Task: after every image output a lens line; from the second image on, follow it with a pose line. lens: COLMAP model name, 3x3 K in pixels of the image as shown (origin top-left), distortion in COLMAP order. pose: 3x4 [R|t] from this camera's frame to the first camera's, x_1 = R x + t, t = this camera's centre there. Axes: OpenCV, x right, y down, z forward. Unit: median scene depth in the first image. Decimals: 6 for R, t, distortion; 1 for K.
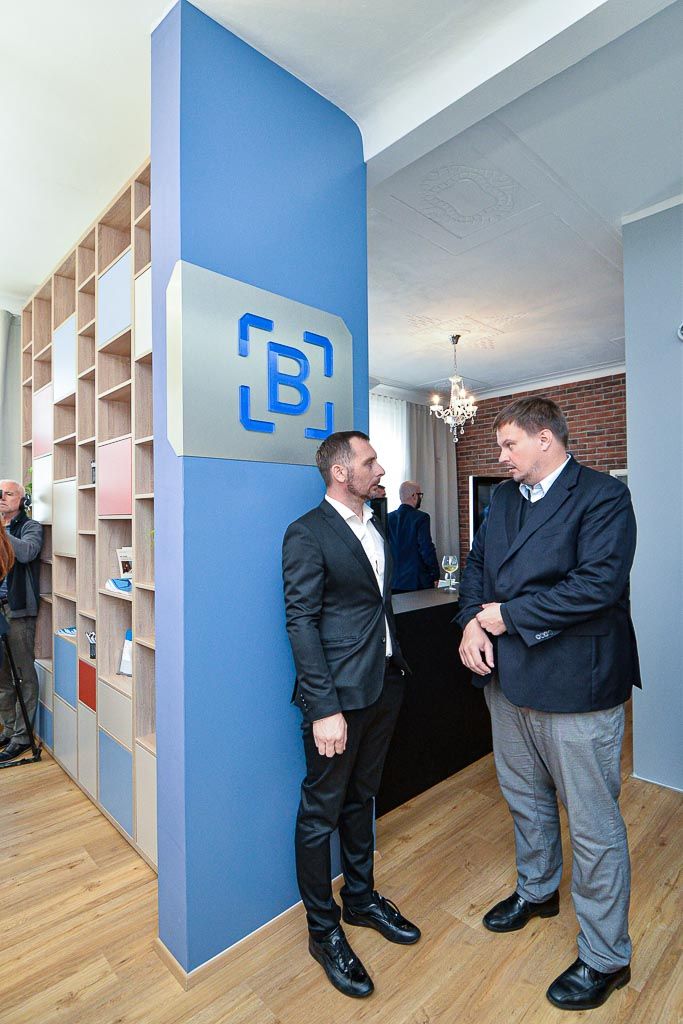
lens RADIAL K [[533.6, 0, 339.4], [0, 533.6, 507.7], [0, 0, 1]] dist [0.001358, 0.000097]
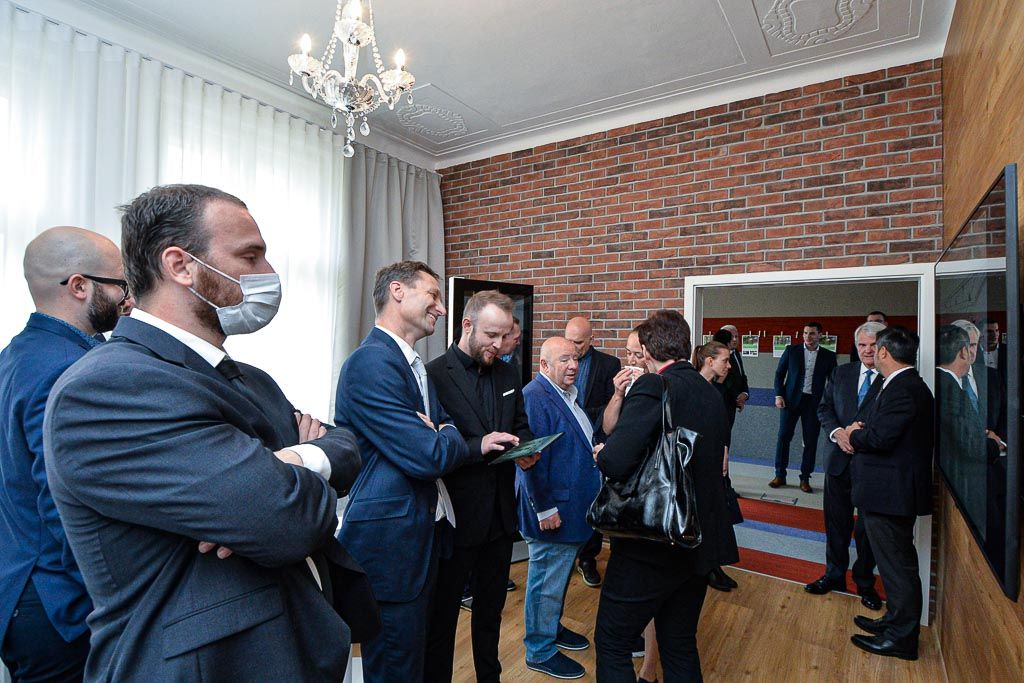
lens RADIAL K [[533.6, 0, 512.6], [0, 533.6, 341.9], [0, 0, 1]] dist [0.001358, 0.000097]
pose [[0.972779, 0.026026, 0.230271, 0.188323], [-0.029911, 0.999463, 0.013396, -0.001991], [-0.229798, -0.019919, 0.973034, 0.464100]]
